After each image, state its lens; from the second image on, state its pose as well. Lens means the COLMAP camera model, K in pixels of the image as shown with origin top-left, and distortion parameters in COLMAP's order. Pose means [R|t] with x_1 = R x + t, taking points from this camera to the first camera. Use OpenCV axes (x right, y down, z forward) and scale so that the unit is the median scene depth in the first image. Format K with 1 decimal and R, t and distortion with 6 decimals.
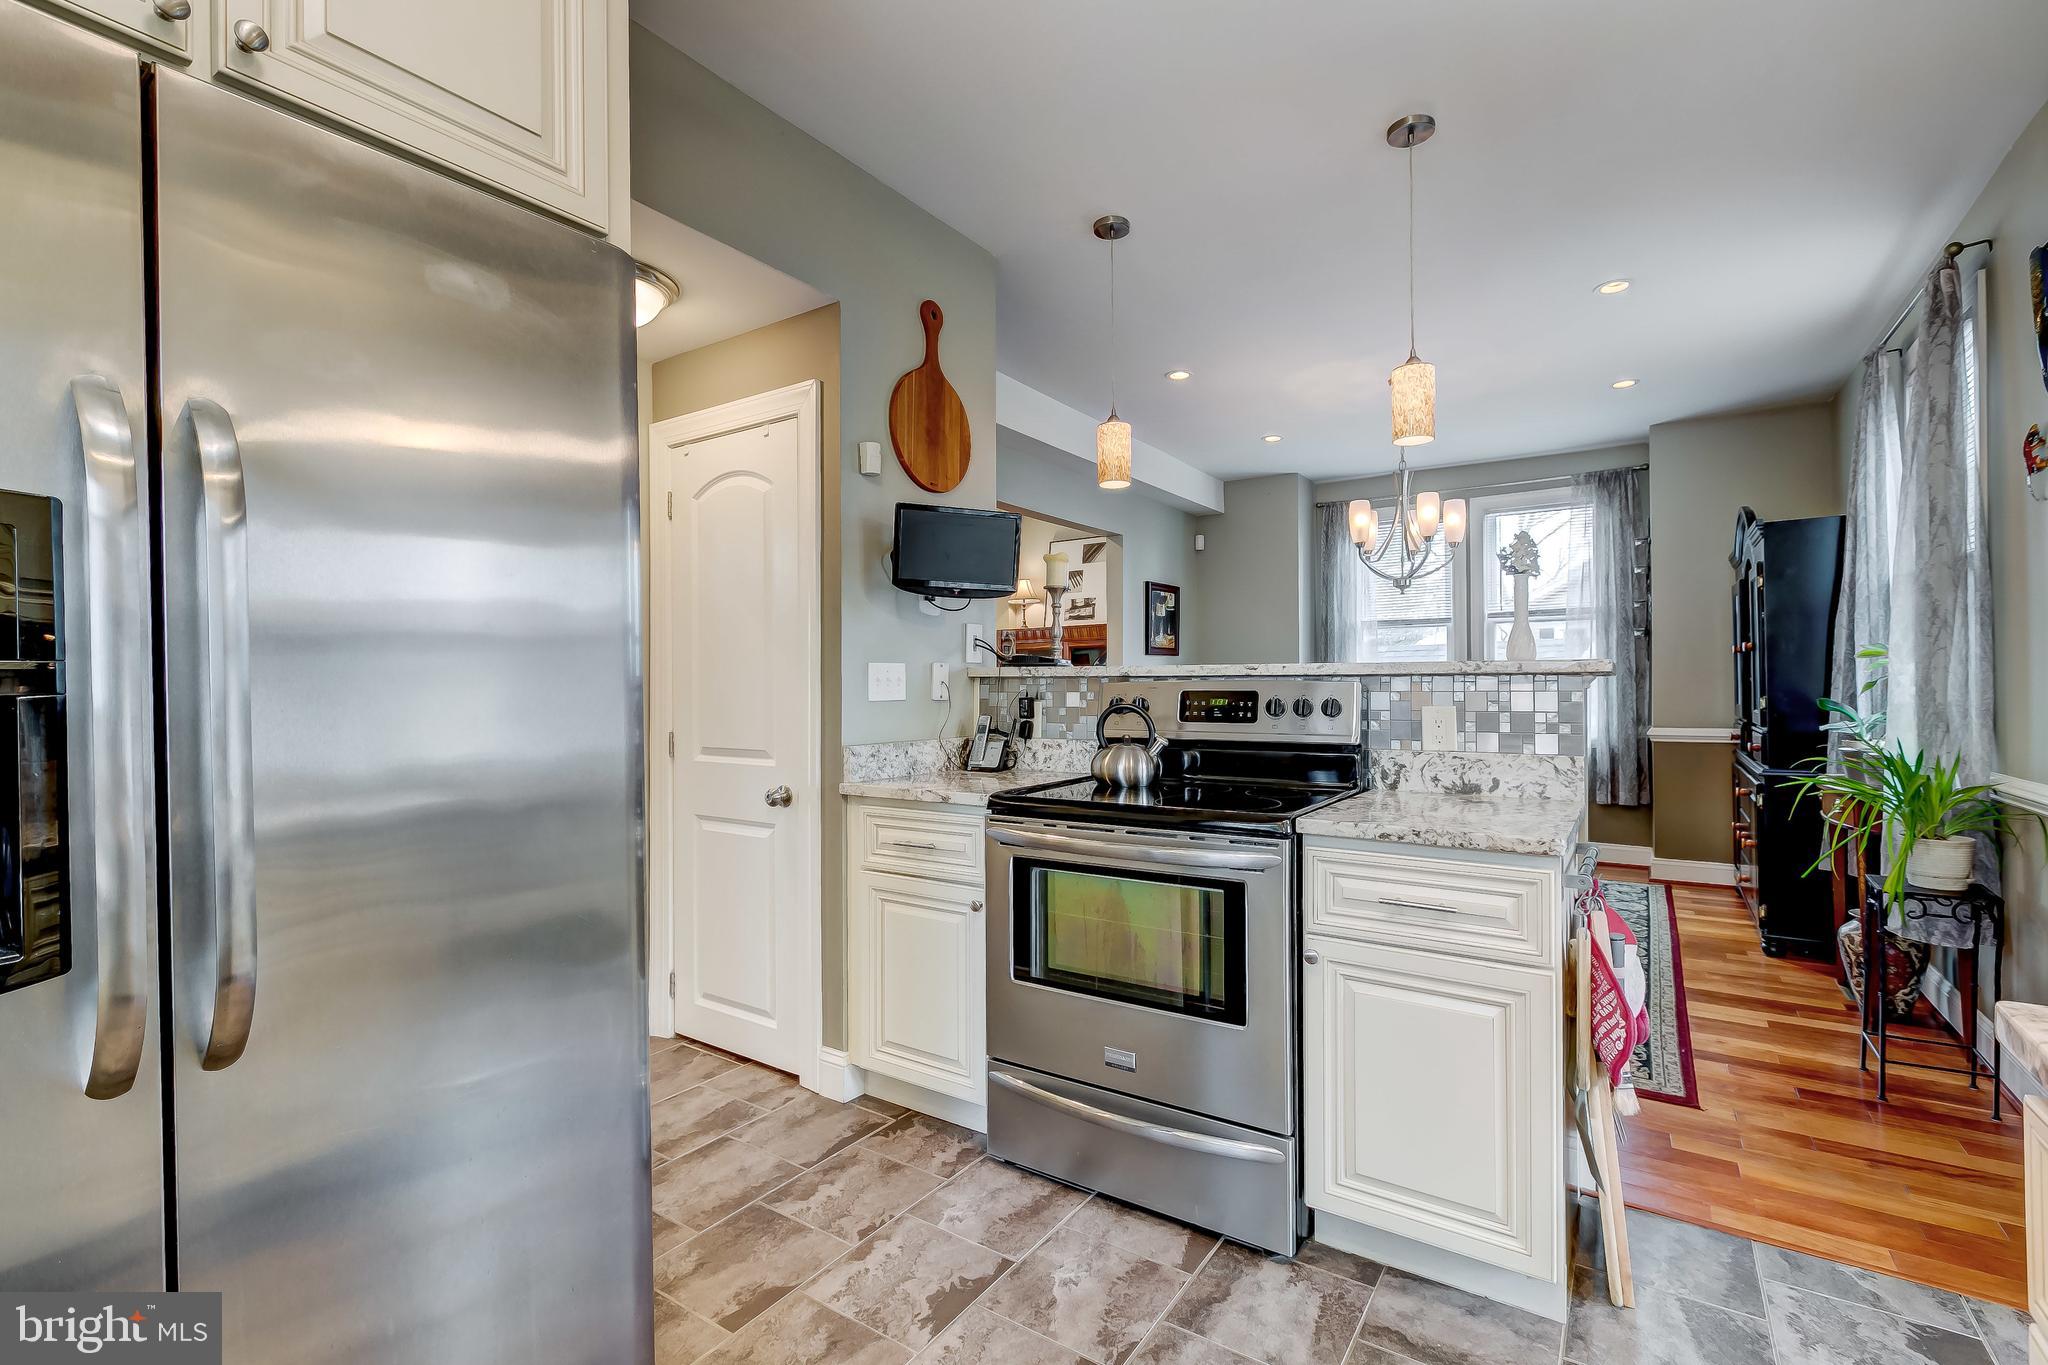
lens RADIAL K [[911.0, 0, 1020.5], [0, 911.0, 684.7], [0, 0, 1]] dist [0.000914, -0.000055]
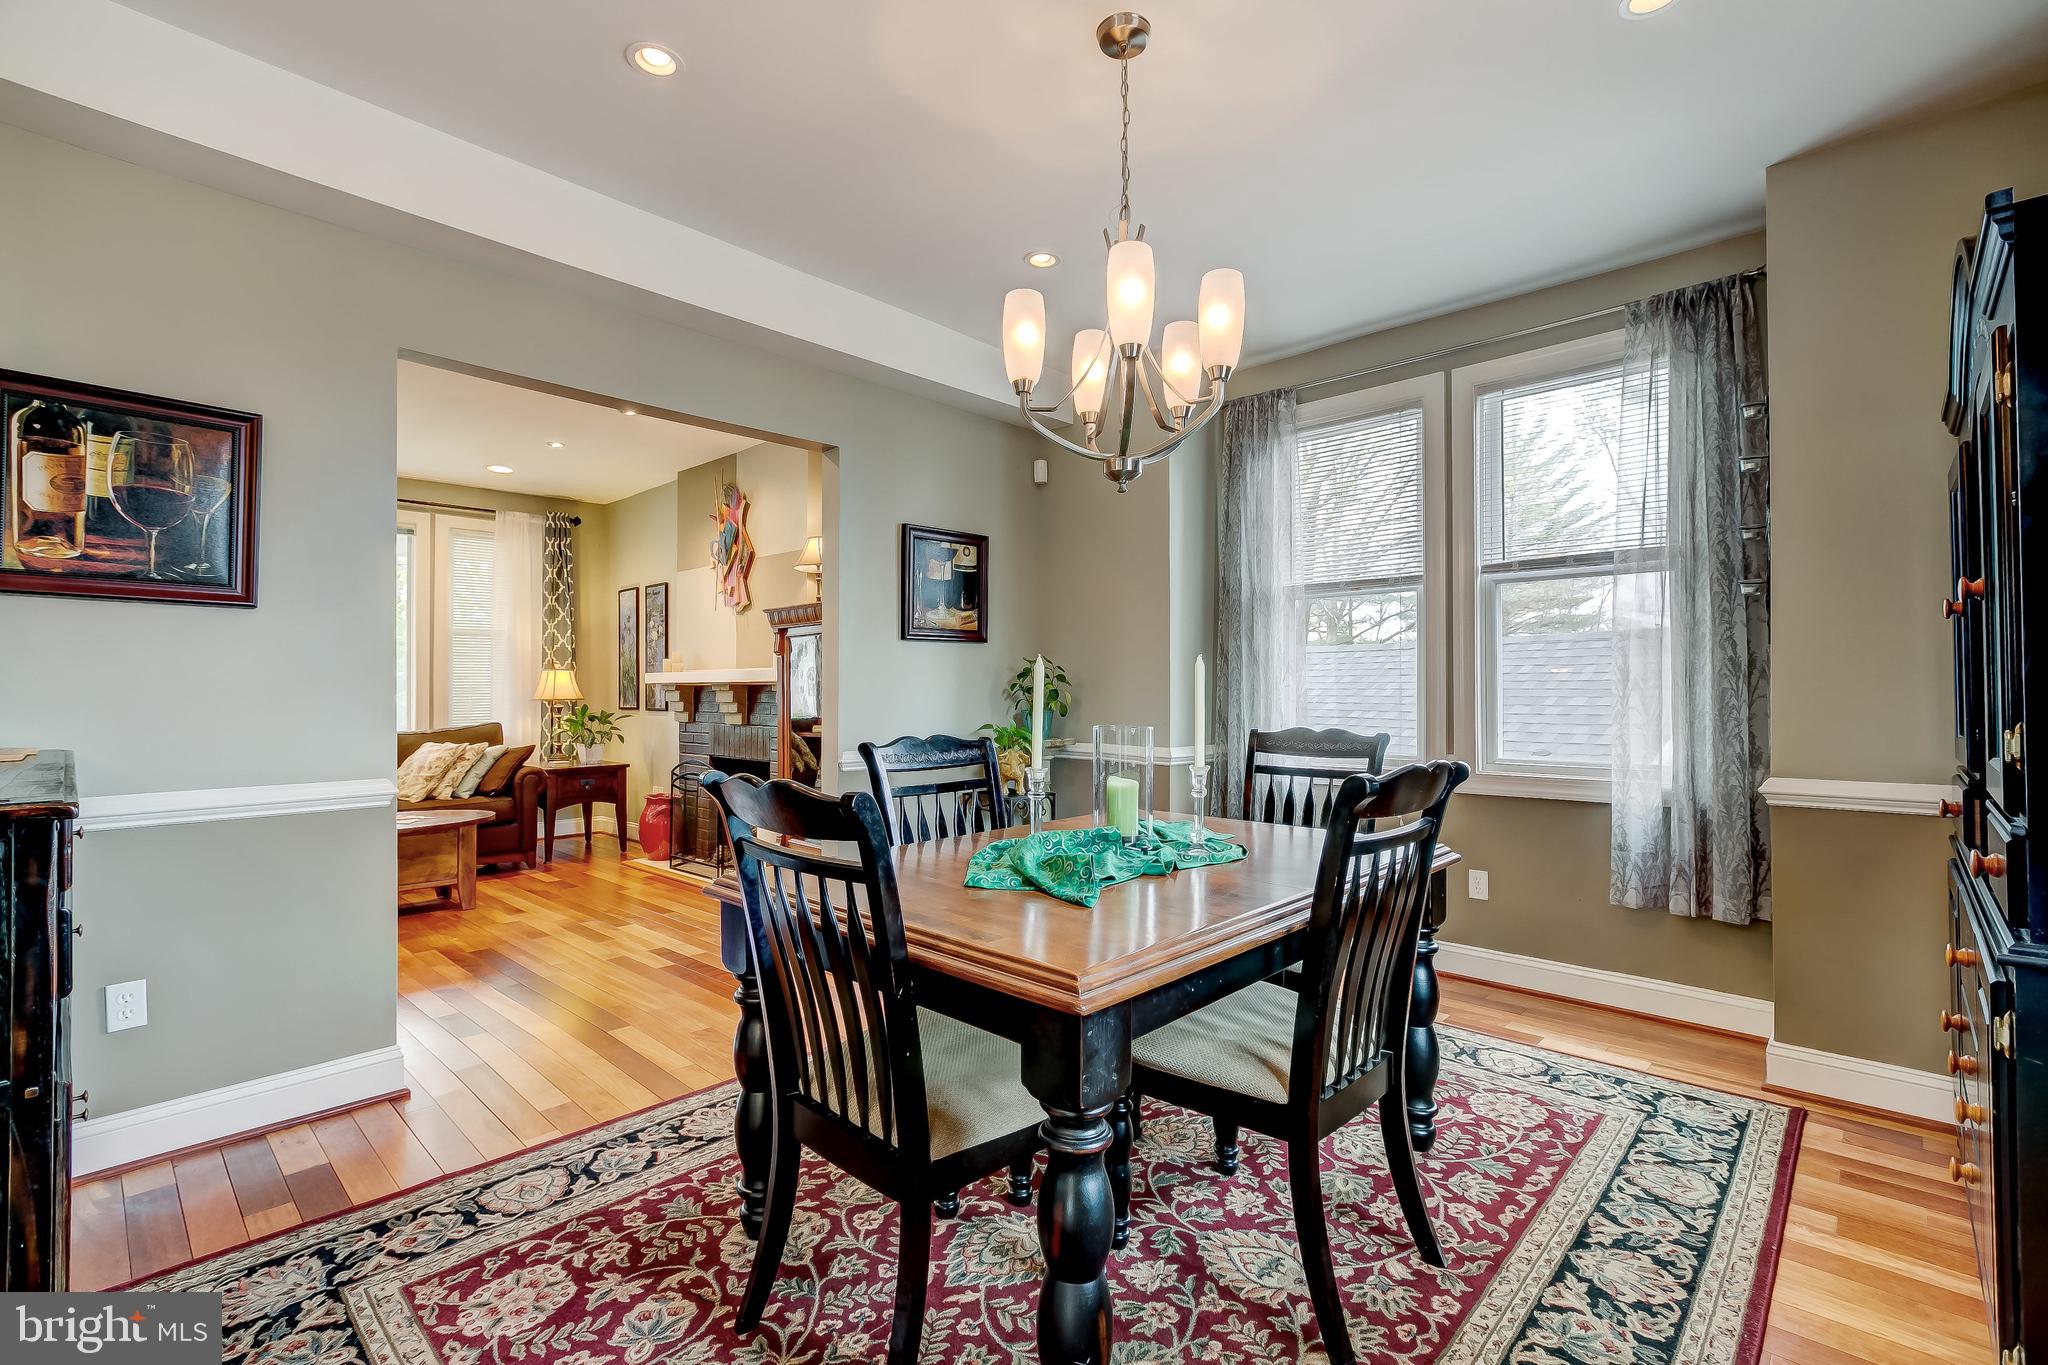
lens RADIAL K [[911.0, 0, 1028.0], [0, 911.0, 683.1], [0, 0, 1]] dist [0.000914, -0.000055]
pose [[0.987579, 0.001812, -0.157111, 0.349427], [-0.002572, 0.999986, -0.004636, -0.000232], [0.157100, 0.004983, 0.987570, 0.419528]]
